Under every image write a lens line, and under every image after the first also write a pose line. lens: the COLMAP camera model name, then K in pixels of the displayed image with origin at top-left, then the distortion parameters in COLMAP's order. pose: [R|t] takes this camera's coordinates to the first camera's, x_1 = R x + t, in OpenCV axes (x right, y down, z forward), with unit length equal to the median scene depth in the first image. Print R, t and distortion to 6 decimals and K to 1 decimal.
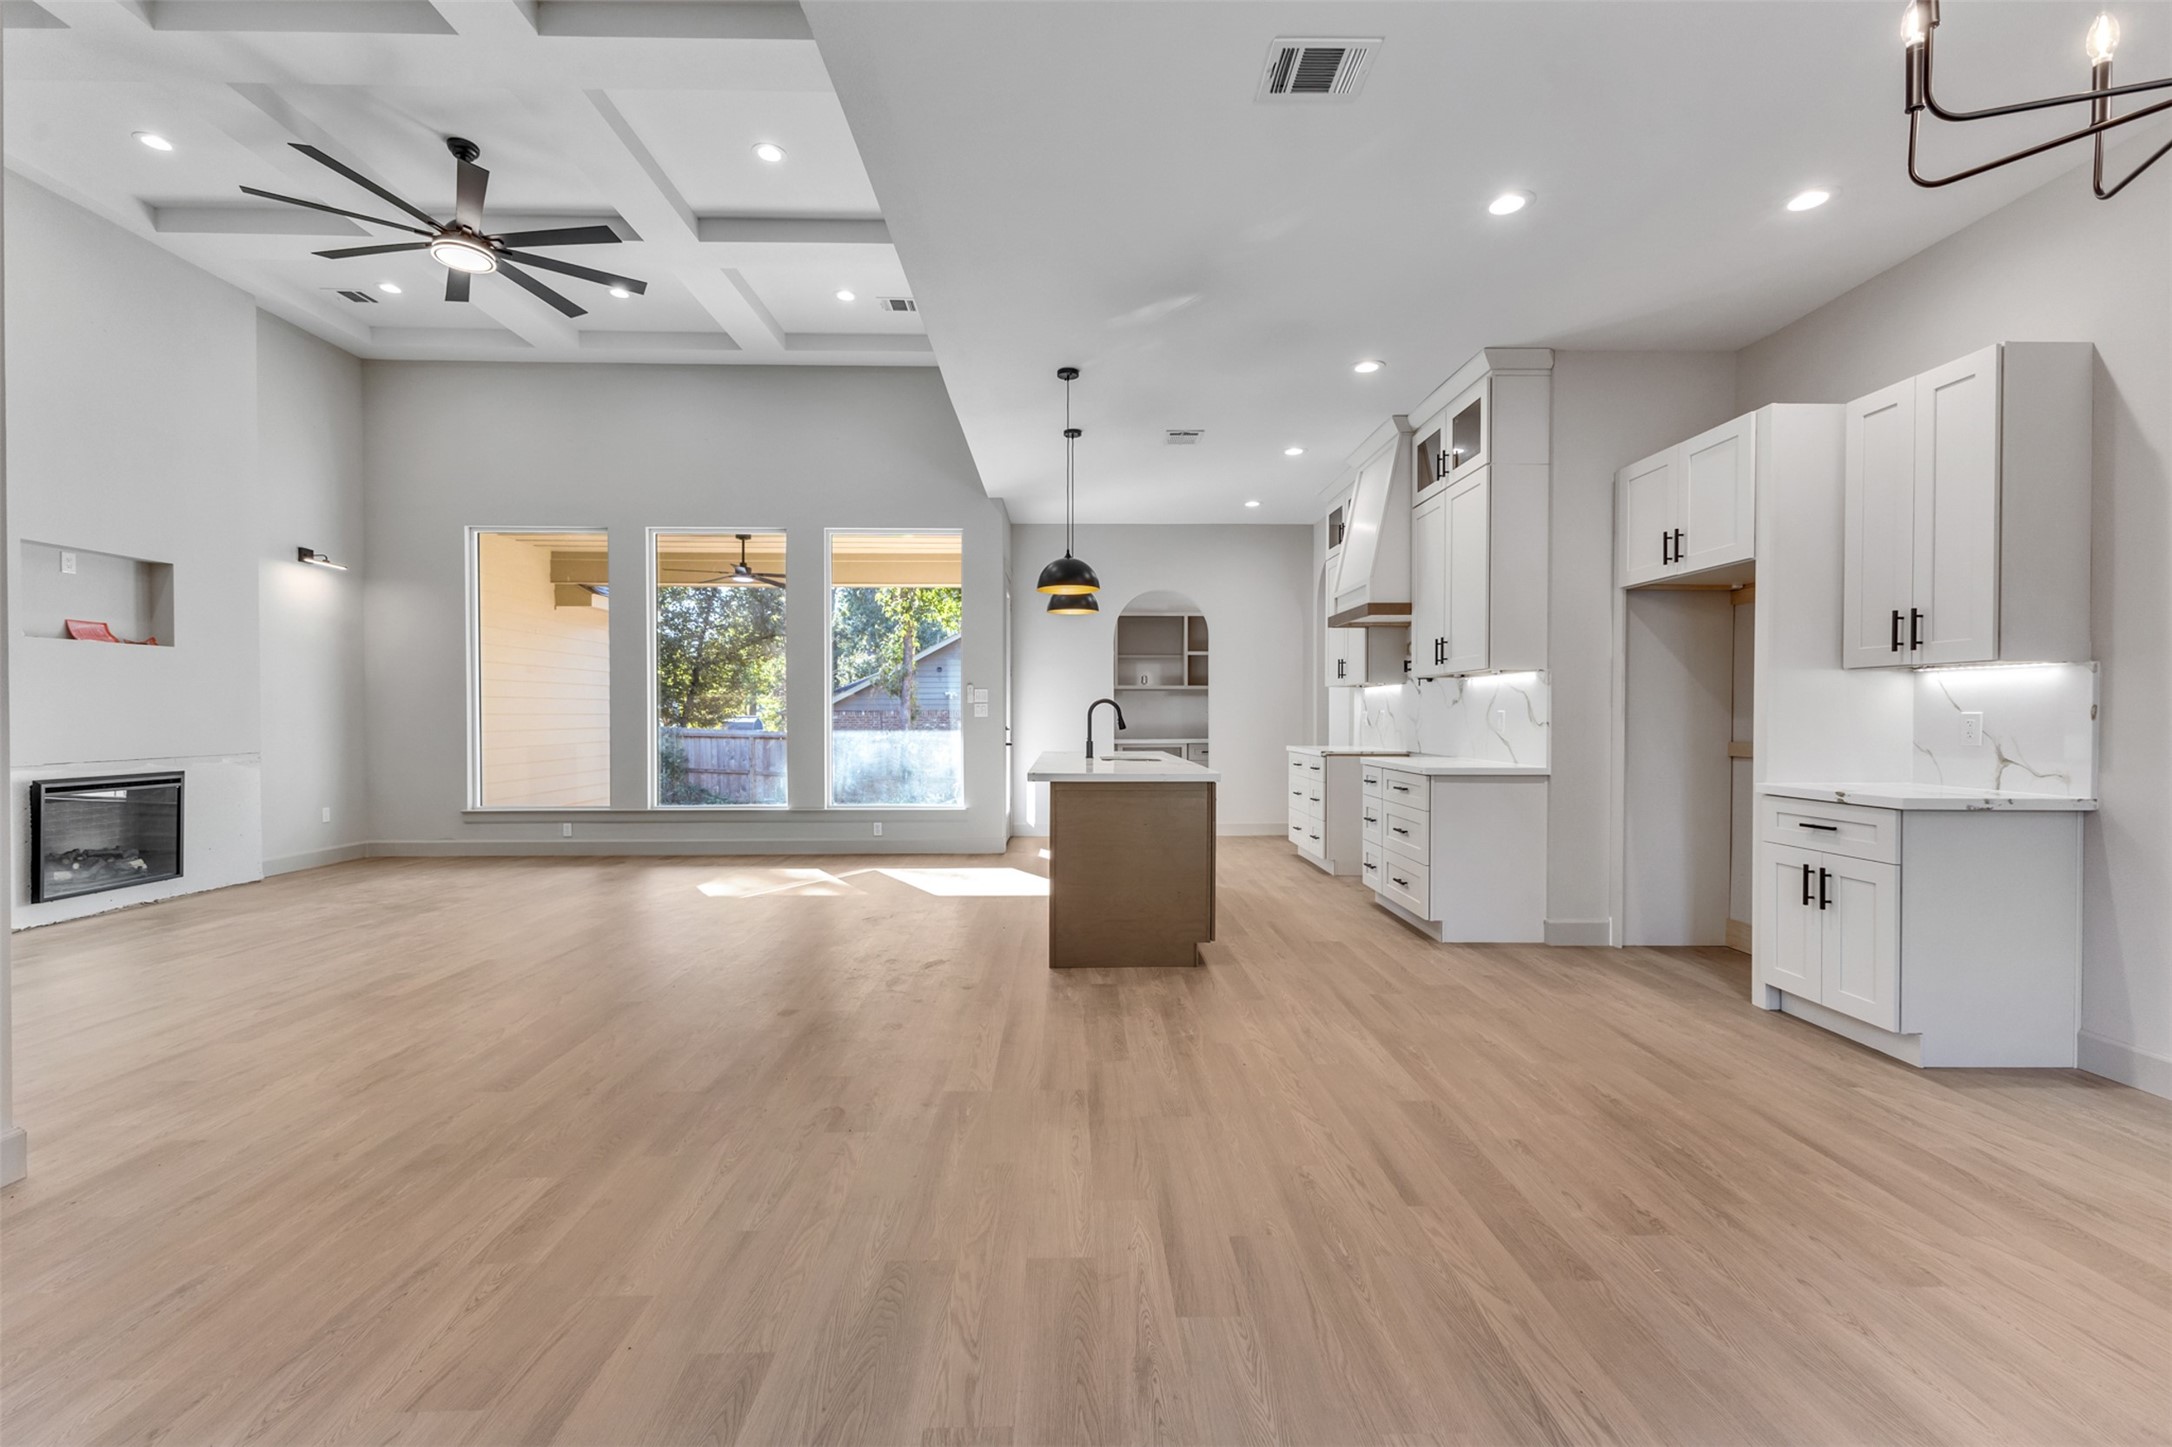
lens RADIAL K [[933.8, 0, 1085.6], [0, 933.8, 720.2], [0, 0, 1]] dist [0.014434, -0.004391]
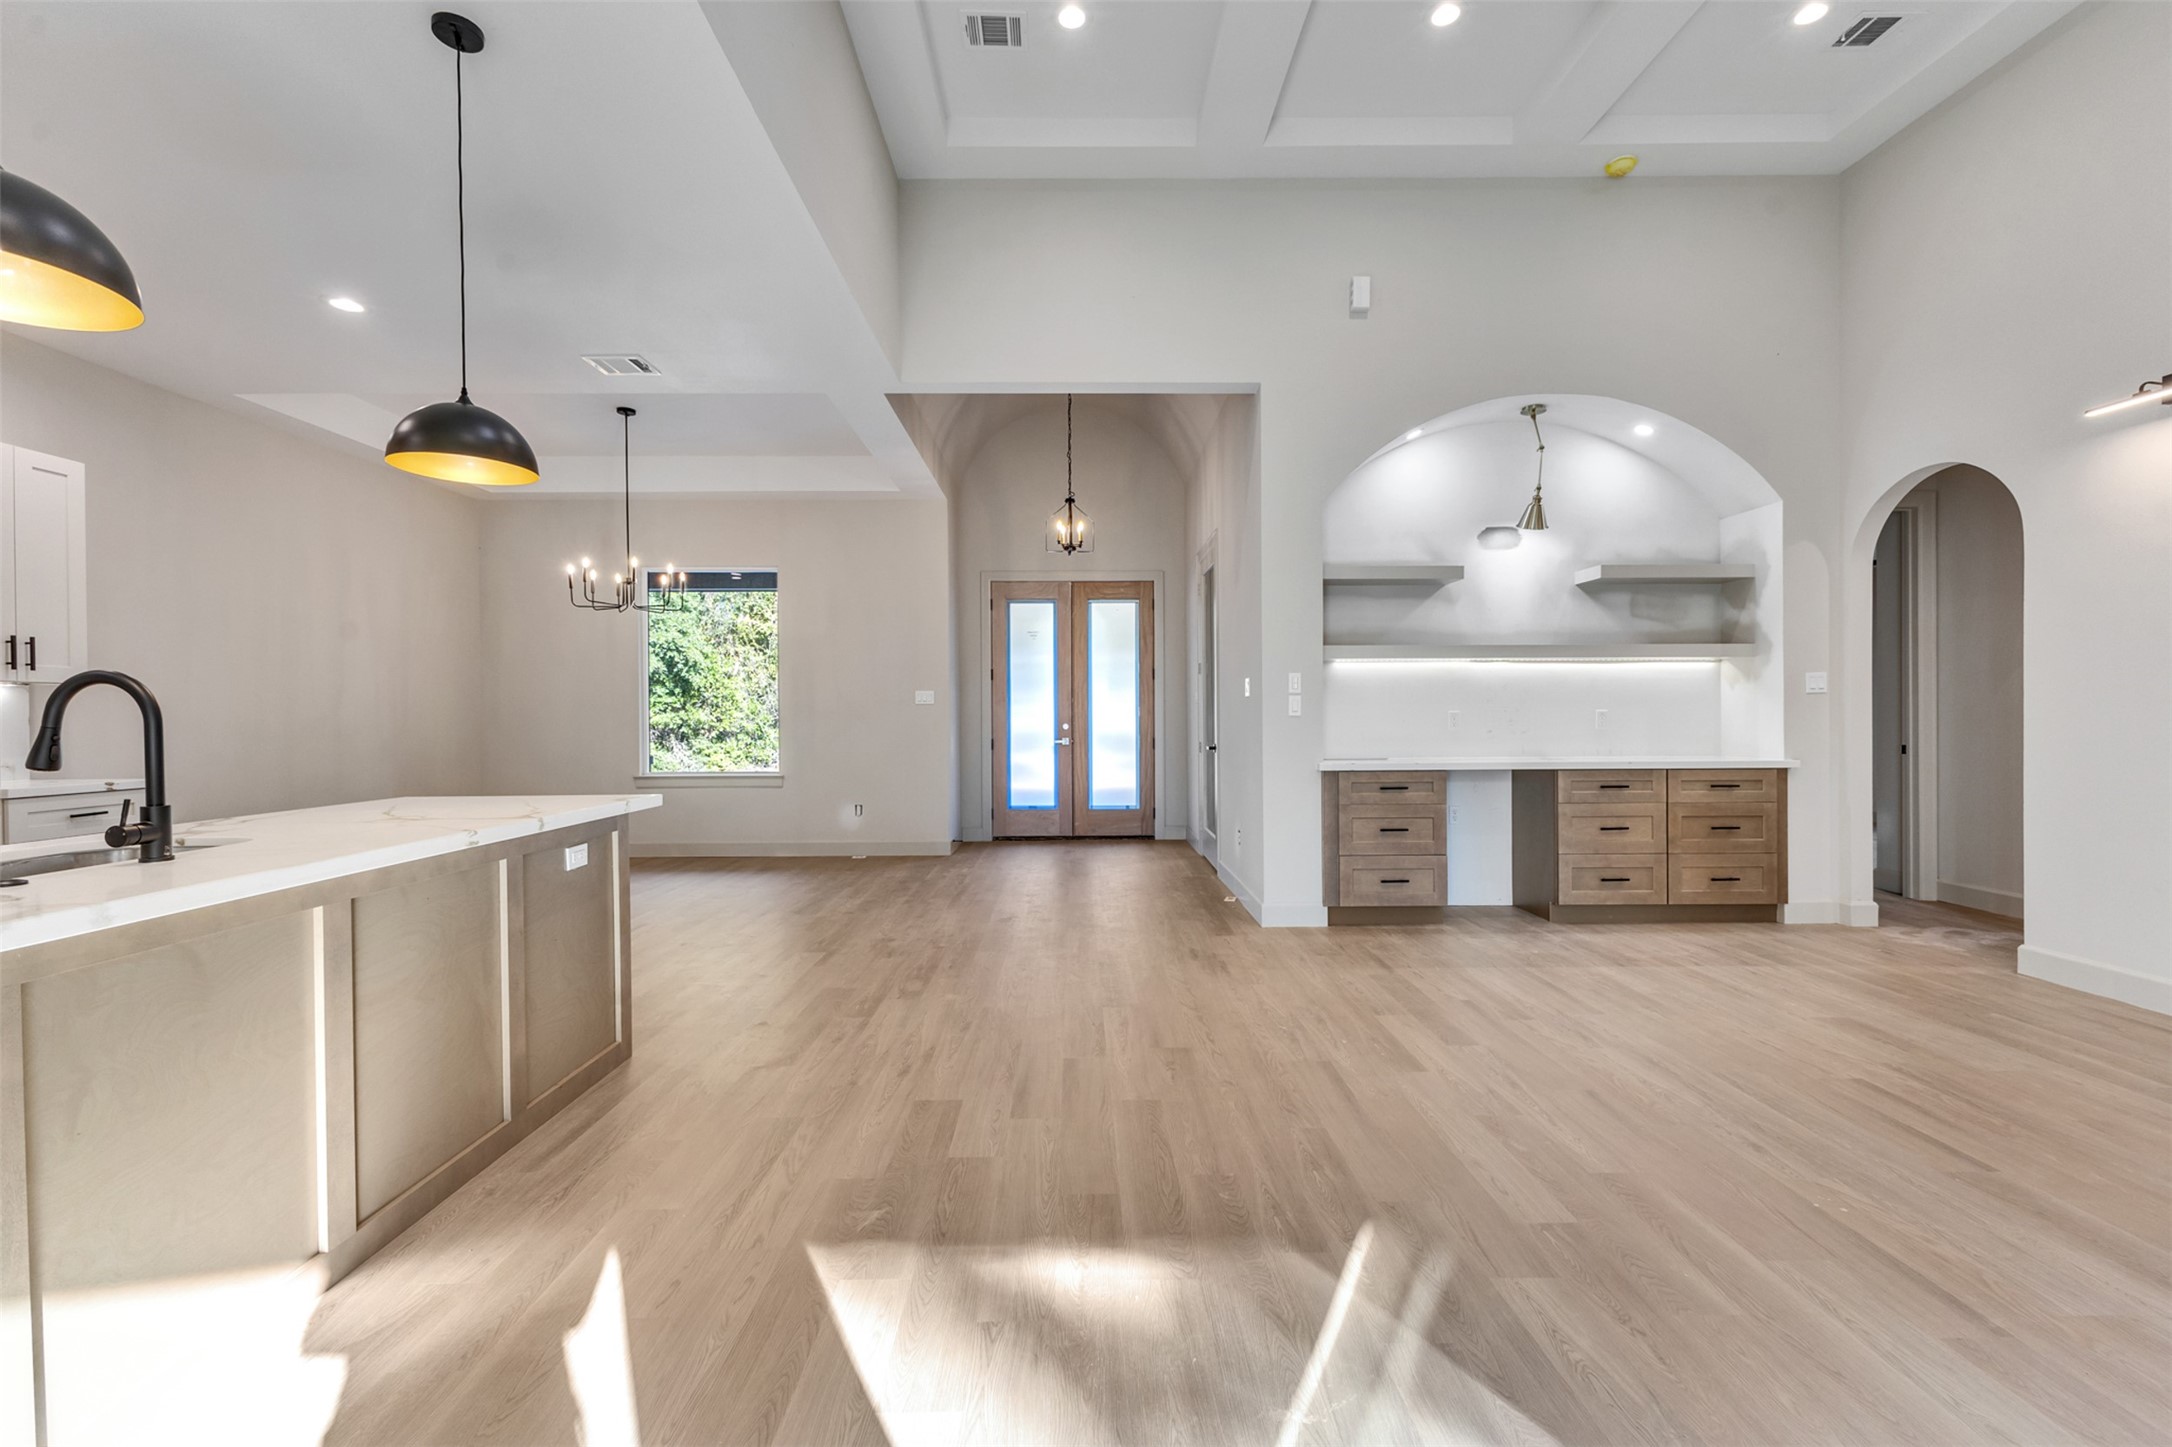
lens RADIAL K [[933.8, 0, 1087.4], [0, 933.8, 719.4], [0, 0, 1]] dist [0.014434, -0.004391]
pose [[-0.999957, 0.006480, 0.006636, -0.353780], [0.006555, 0.999914, 0.011395, -0.009494], [-0.006562, 0.011438, -0.999913, 1.503993]]
